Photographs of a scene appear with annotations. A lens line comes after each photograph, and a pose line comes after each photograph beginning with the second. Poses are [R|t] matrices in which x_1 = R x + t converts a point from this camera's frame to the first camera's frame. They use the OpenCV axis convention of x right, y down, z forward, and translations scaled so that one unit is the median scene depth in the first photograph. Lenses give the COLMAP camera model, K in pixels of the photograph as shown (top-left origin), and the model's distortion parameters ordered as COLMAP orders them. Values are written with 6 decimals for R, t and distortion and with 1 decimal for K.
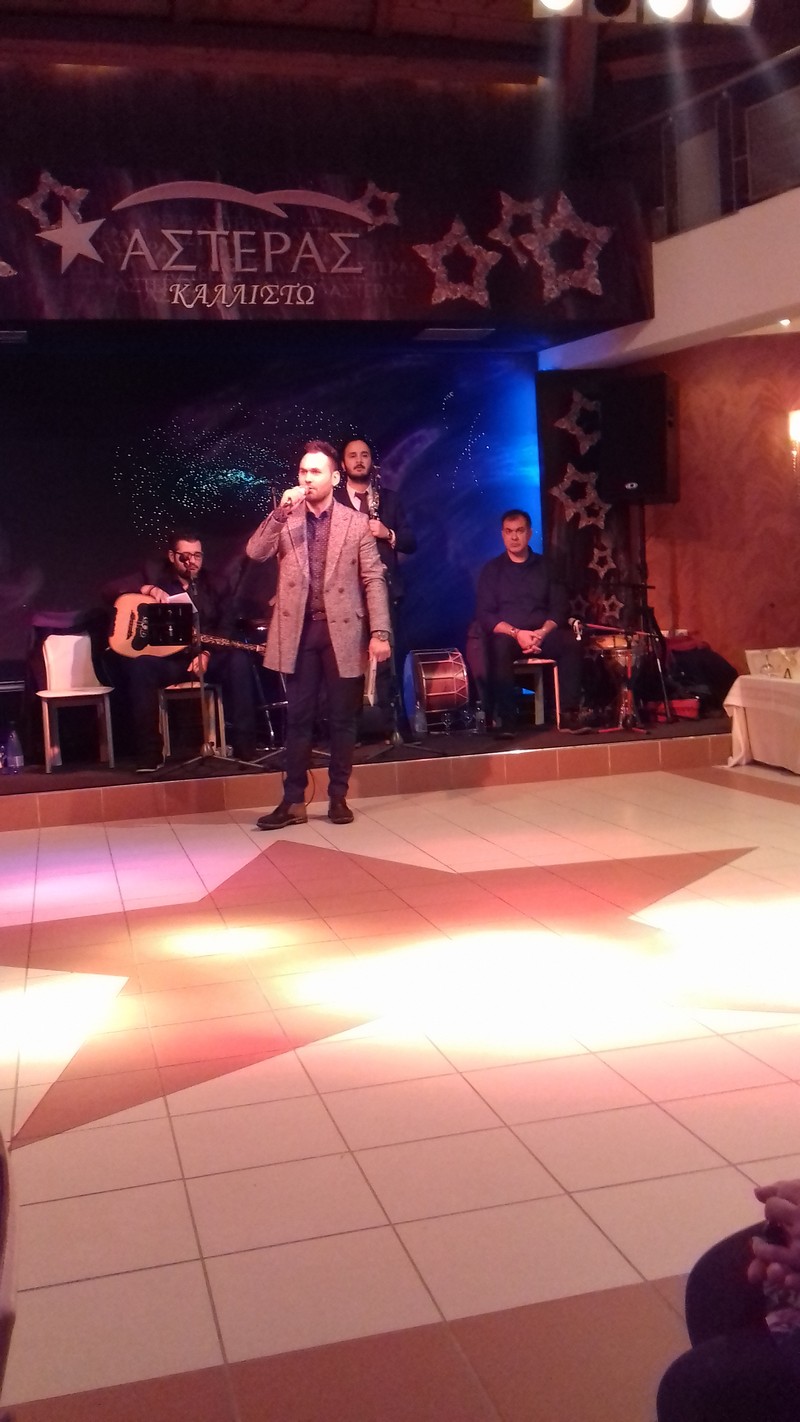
lens RADIAL K [[1302.0, 0, 400.0], [0, 1302.0, 711.0], [0, 0, 1]] dist [0.072631, -0.181070]
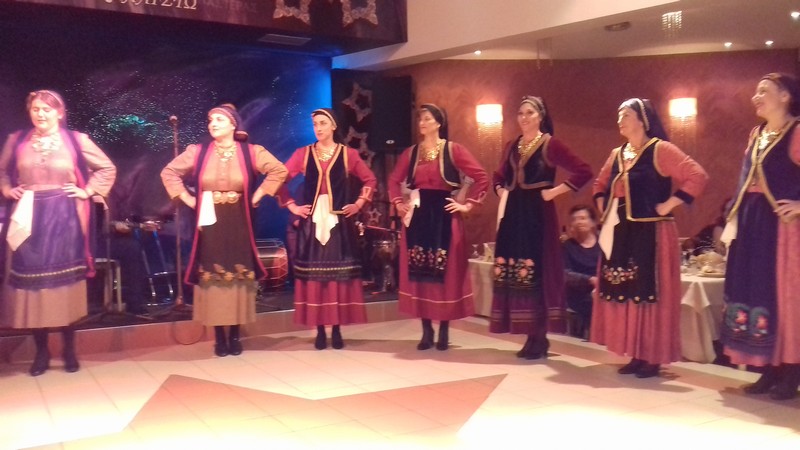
lens RADIAL K [[732.5, 0, 400.0], [0, 732.5, 225.0], [0, 0, 1]] dist [0.072631, -0.181070]
pose [[0.964569, 0.029759, 0.262146, -0.048439], [-0.012734, 0.997711, -0.066406, -0.007660], [-0.263522, 0.060715, 0.962741, 0.118353]]
